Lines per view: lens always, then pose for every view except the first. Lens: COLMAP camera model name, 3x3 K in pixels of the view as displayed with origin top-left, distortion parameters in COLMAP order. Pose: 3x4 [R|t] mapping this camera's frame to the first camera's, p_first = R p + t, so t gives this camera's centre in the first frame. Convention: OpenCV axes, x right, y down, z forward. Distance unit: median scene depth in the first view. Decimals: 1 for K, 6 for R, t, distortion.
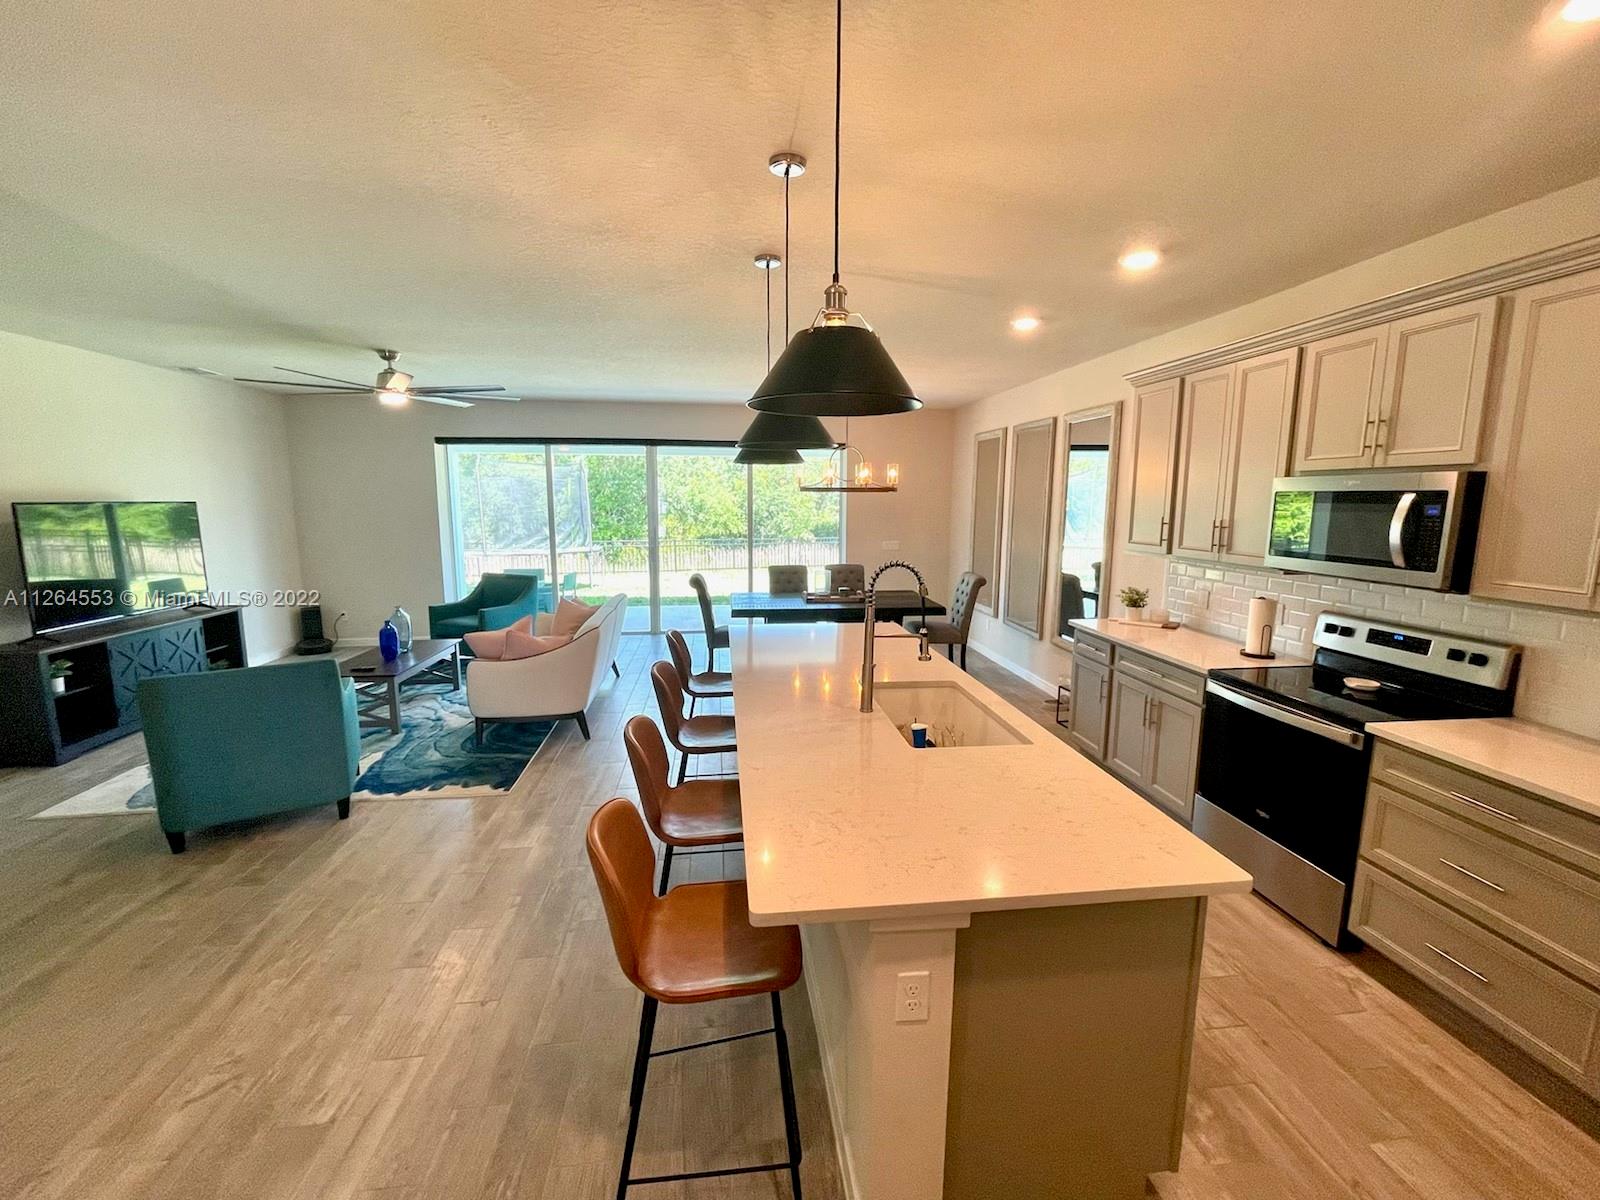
lens RADIAL K [[667.7, 0, 800.0], [0, 667.7, 600.0], [0, 0, 1]] dist [-0.001609, -0.000090]
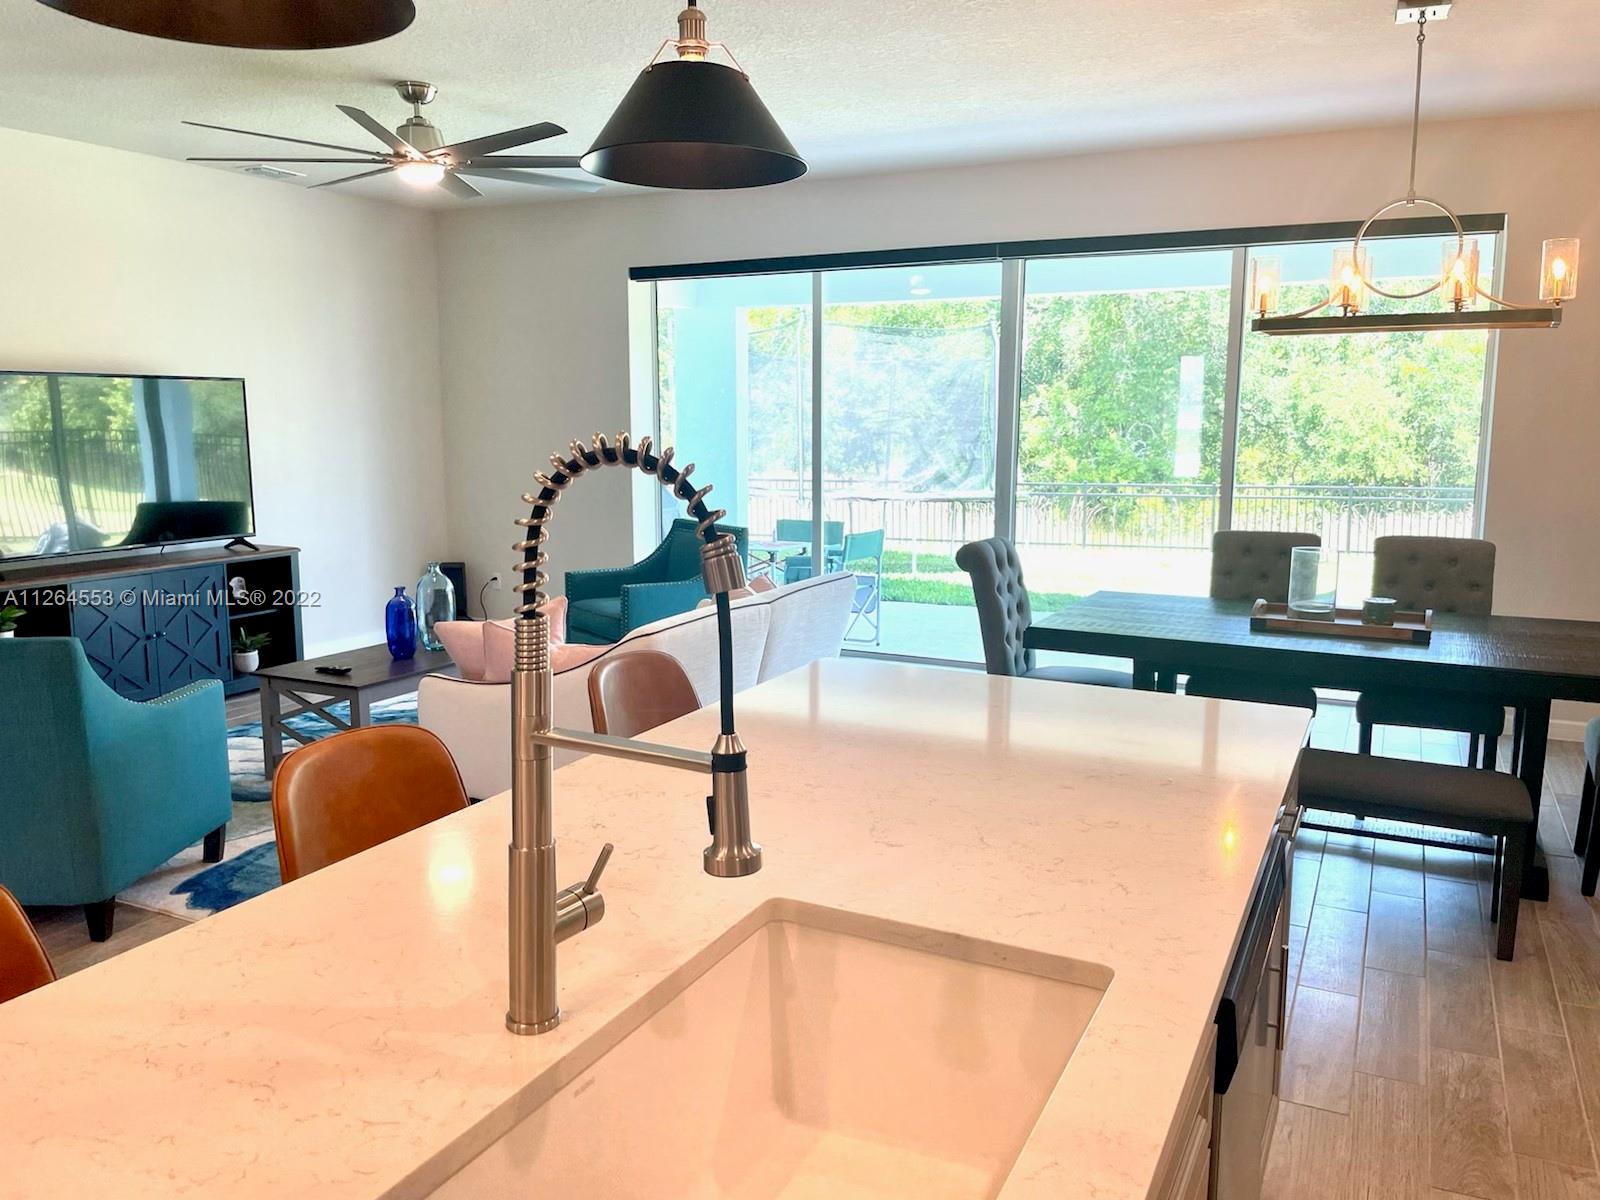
lens RADIAL K [[1243.9, 0, 800.0], [0, 1243.9, 600.0], [0, 0, 1]] dist [0.051193, -0.001128]
pose [[0.838997, 0.081468, -0.538003, 0.185224], [-0.082709, 0.996333, 0.021889, -0.007102], [0.537813, 0.026132, 0.842659, 0.273110]]
